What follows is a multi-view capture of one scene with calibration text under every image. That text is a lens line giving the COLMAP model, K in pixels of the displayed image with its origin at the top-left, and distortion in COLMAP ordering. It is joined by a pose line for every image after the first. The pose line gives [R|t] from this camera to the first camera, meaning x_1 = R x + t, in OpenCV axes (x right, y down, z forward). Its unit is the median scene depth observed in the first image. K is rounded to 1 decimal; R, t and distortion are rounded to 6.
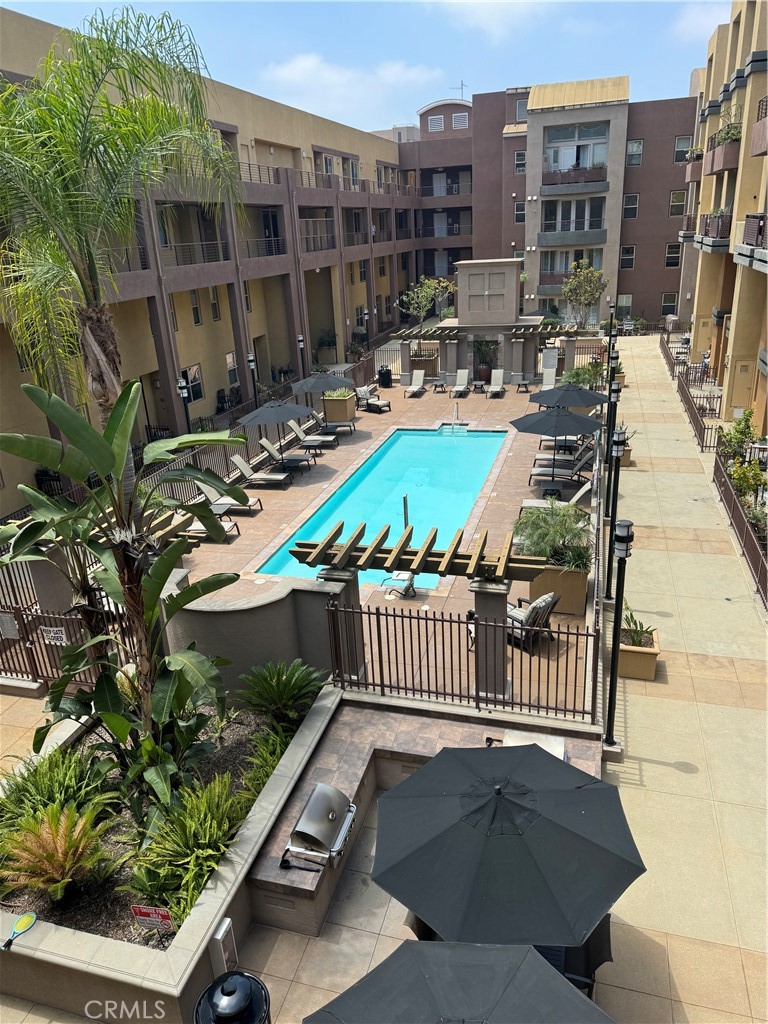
lens RADIAL K [[720.2, 0, 379.8], [0, 720.2, 509.7], [0, 0, 1]] dist [0.075551, -0.099054]
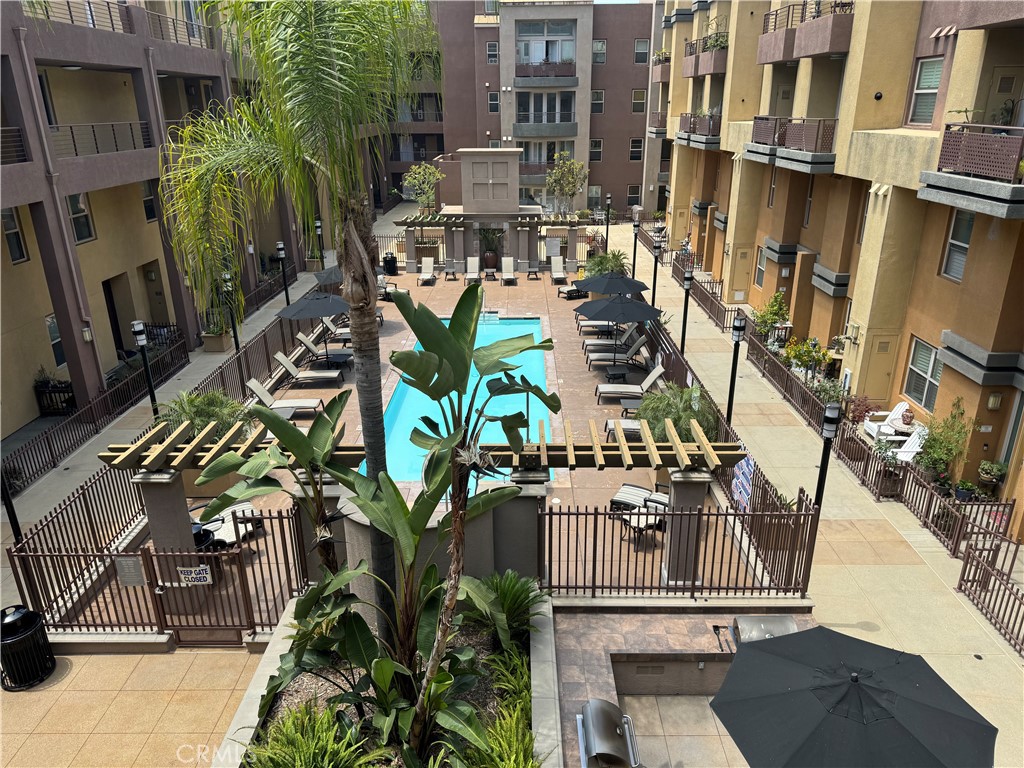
lens RADIAL K [[720.2, 0, 513.8], [0, 720.2, 388.7], [0, 0, 1]] dist [0.075551, -0.099054]
pose [[0.962978, -0.054802, 0.263950, -0.104136], [0.056937, 0.998378, -0.000440, -0.008807], [-0.263497, 0.015452, 0.964536, 0.025868]]
